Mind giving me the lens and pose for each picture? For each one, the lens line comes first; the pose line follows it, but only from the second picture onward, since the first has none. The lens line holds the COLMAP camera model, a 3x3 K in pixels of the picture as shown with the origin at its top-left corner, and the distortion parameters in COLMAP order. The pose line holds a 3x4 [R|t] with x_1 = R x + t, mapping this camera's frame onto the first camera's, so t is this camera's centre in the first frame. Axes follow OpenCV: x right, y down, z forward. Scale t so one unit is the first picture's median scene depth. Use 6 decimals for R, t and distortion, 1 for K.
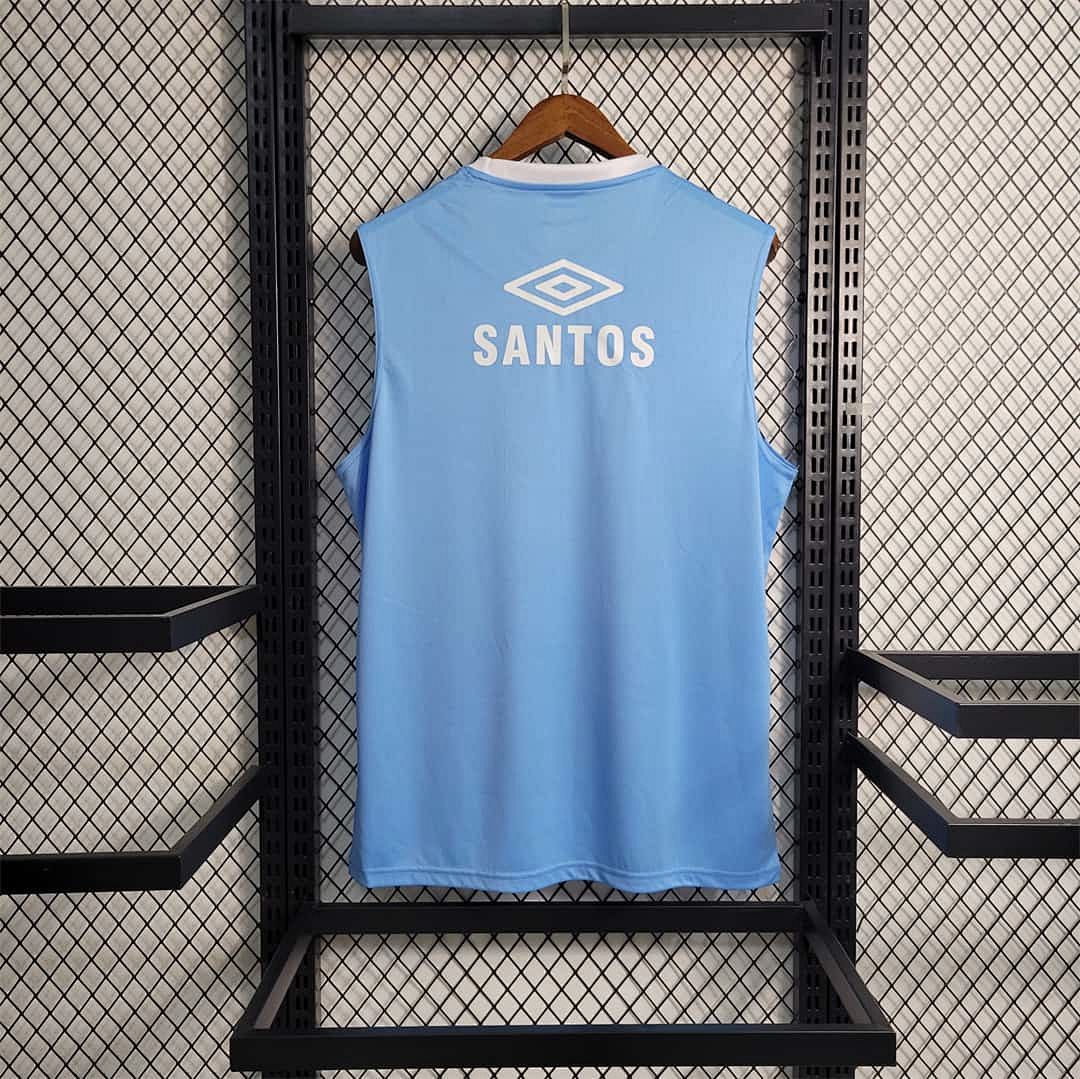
lens RADIAL K [[1159.8, 0, 509.2], [0, 1159.8, 537.5], [0, 0, 1]] dist [0.014004, 0.022795]
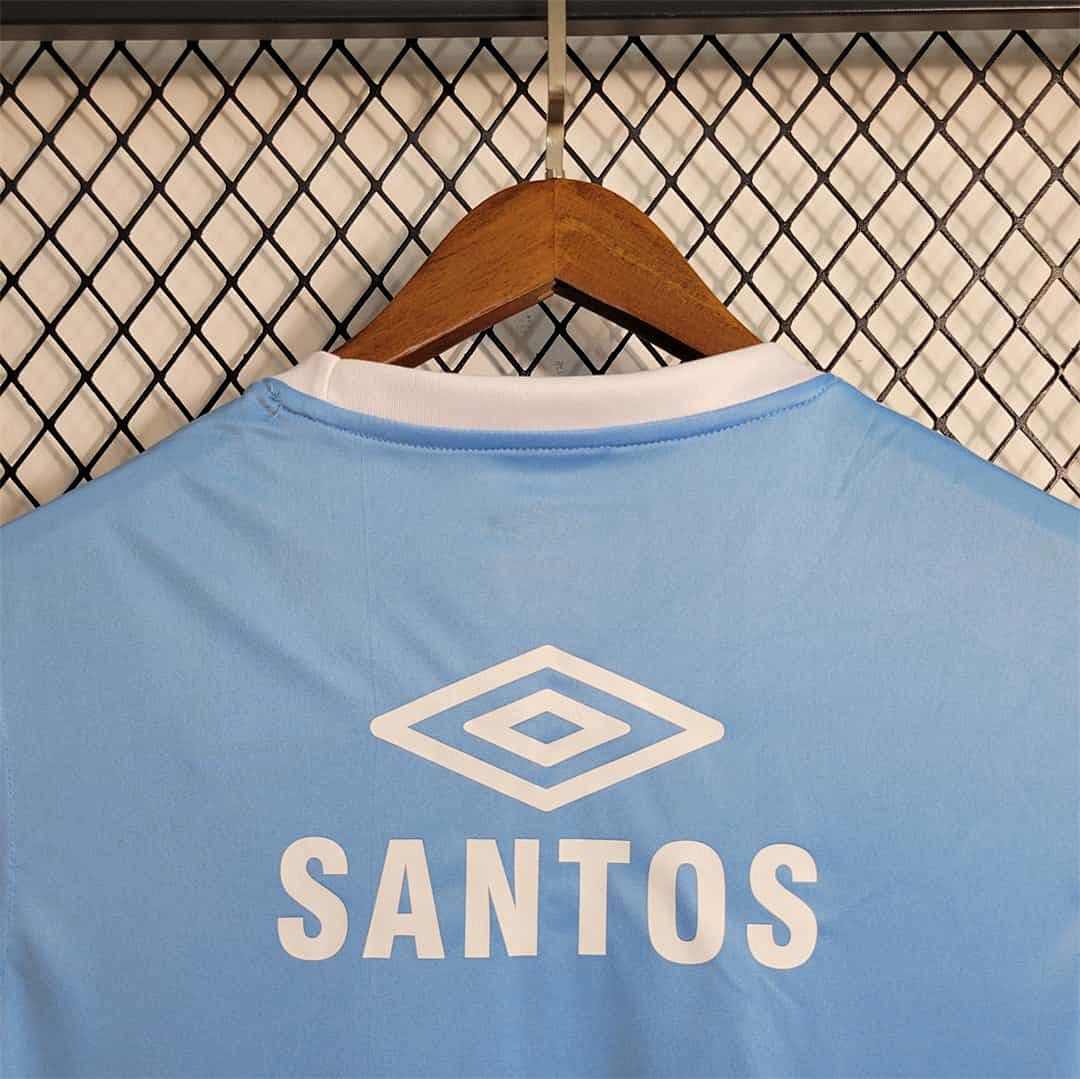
lens RADIAL K [[1159.8, 0, 509.2], [0, 1159.8, 537.5], [0, 0, 1]] dist [0.014004, 0.022795]
pose [[0.999447, 0.005389, -0.032799, 0.046647], [-0.008248, 0.996115, -0.087676, -0.240238], [0.032199, 0.087898, 0.995609, 0.655301]]
